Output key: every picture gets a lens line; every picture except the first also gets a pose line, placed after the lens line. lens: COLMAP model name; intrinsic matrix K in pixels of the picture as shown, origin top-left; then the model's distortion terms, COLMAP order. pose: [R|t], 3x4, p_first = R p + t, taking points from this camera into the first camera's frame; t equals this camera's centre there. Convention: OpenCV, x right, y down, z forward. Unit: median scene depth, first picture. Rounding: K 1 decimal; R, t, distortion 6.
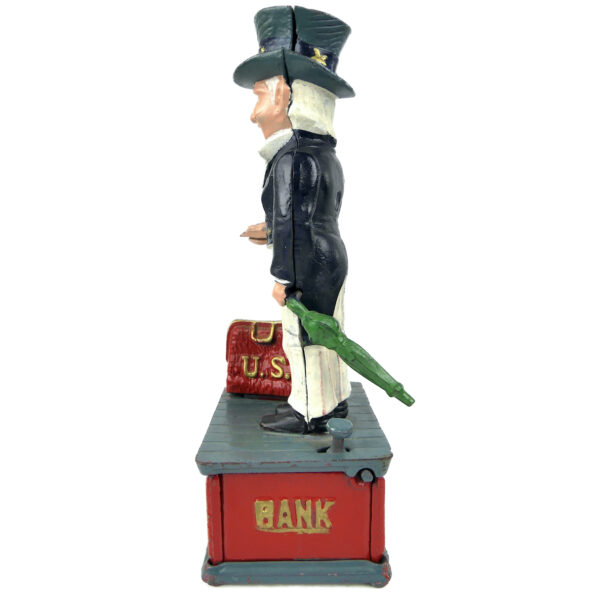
lens RADIAL K [[777.9, 0, 299.8], [0, 777.9, 300.8], [0, 0, 1]] dist [-0.041290, 0.000000]
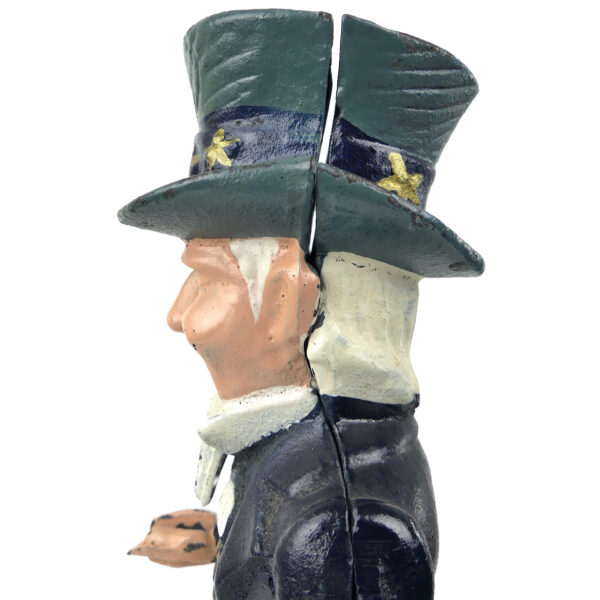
lens RADIAL K [[777.9, 0, 300.3], [0, 777.9, 298.2], [0, 0, 1]] dist [-0.041290, 0.000000]
pose [[0.967792, -0.024351, 0.250572, -0.098432], [0.009661, 0.998170, 0.059689, -0.282371], [-0.251567, -0.055346, 0.966256, 0.688291]]
